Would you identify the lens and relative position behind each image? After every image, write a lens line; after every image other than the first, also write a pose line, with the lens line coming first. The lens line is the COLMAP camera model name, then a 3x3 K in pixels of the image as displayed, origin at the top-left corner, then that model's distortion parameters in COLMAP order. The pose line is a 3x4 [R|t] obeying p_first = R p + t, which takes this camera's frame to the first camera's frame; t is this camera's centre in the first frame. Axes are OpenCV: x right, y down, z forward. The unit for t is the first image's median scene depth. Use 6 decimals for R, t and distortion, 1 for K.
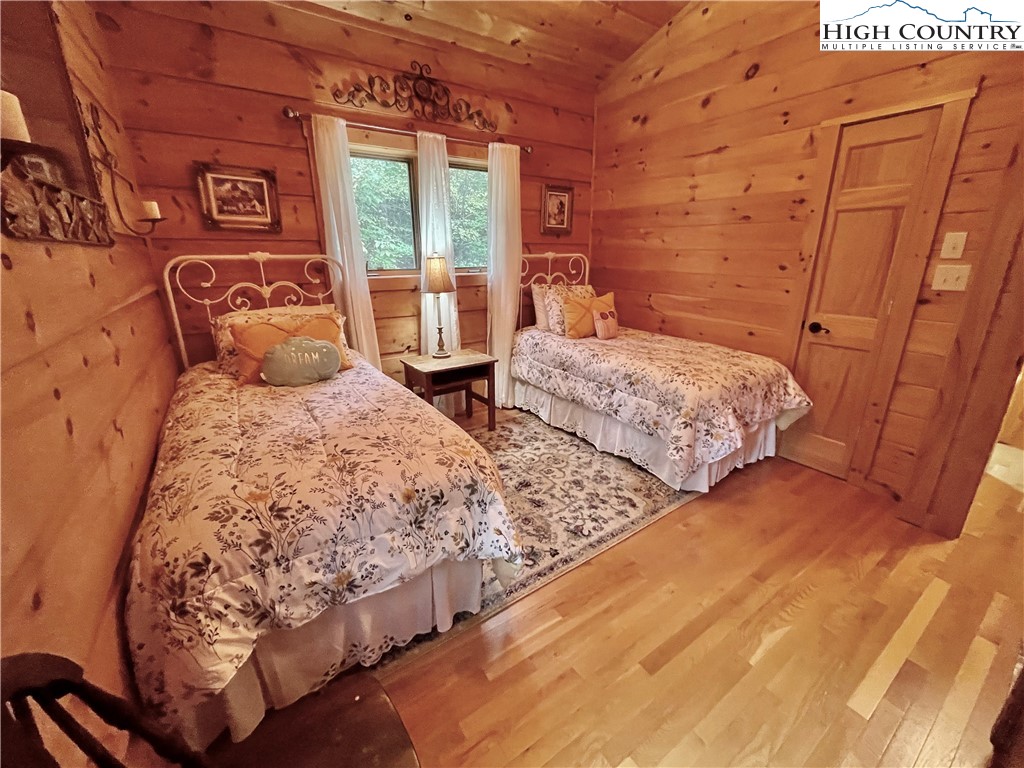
lens RADIAL K [[412.8, 0, 513.9], [0, 412.8, 379.9], [0, 0, 1]] dist [-0.002907, -0.000293]
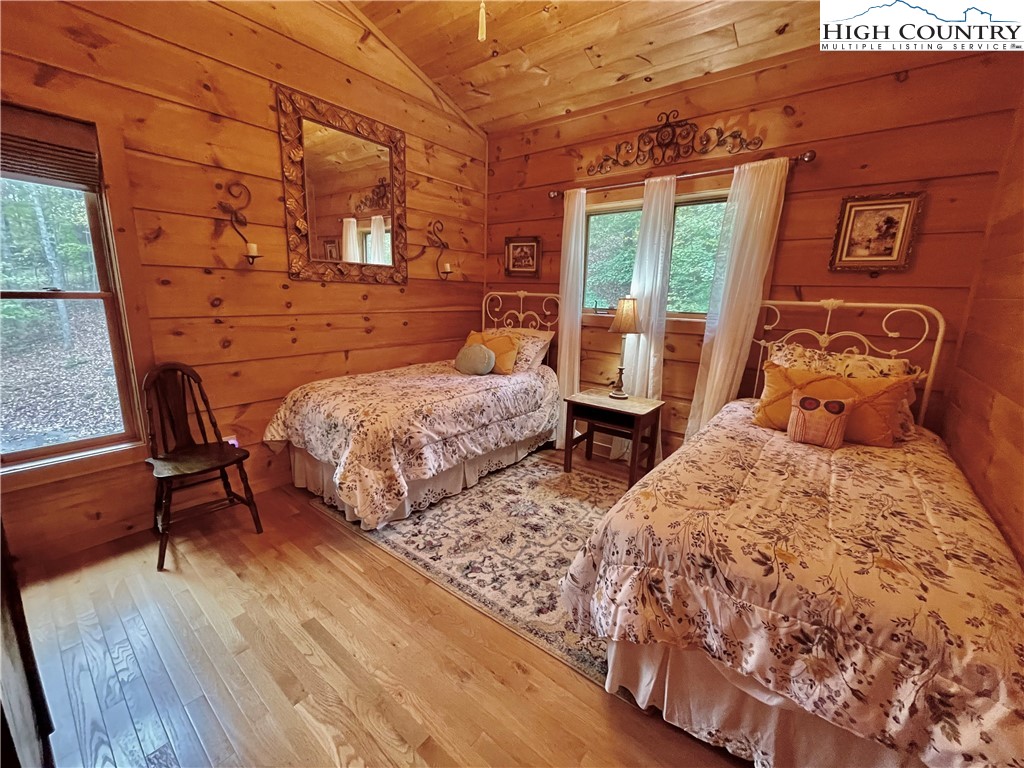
lens RADIAL K [[412.8, 0, 513.0], [0, 412.8, 380.9], [0, 0, 1]] dist [-0.002907, -0.000293]
pose [[0.301612, 0.209837, -0.930053, 0.806172], [-0.307168, 0.944855, 0.113563, -0.156949], [0.902595, 0.251430, 0.349435, 0.514528]]
